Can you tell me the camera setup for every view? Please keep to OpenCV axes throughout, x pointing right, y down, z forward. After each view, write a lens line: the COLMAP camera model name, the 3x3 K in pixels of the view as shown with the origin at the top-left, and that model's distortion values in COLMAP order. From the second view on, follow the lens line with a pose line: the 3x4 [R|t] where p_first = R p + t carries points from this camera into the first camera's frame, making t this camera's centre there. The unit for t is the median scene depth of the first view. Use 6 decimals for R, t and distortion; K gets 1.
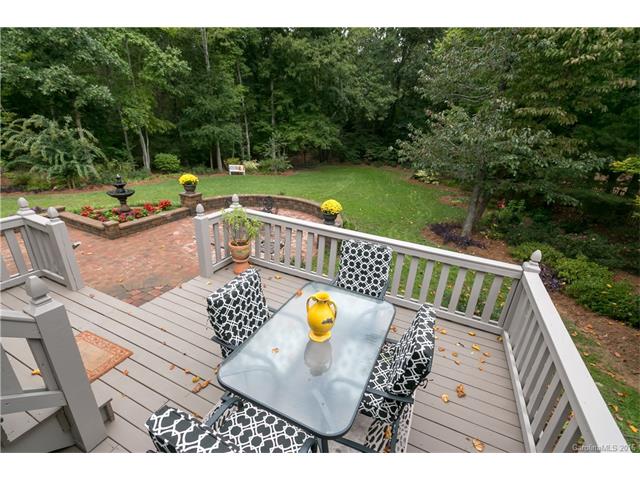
lens RADIAL K [[290.6, 0, 321.0], [0, 290.6, 242.0], [0, 0, 1]] dist [0.010154, -0.000536]
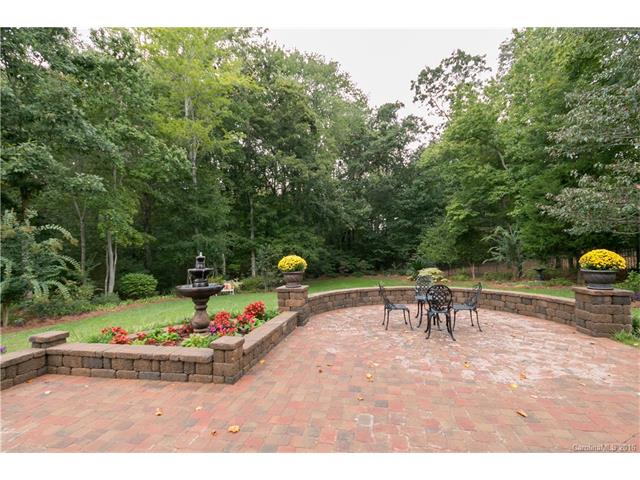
lens RADIAL K [[300.2, 0, 320.0], [0, 300.2, 240.0], [0, 0, 1]] dist [0.011098, 0.000023]
pose [[0.966552, -0.066784, 0.247624, -0.343652], [0.164656, 0.901836, -0.399476, -0.000651], [-0.196637, 0.426887, 0.882667, 0.261820]]
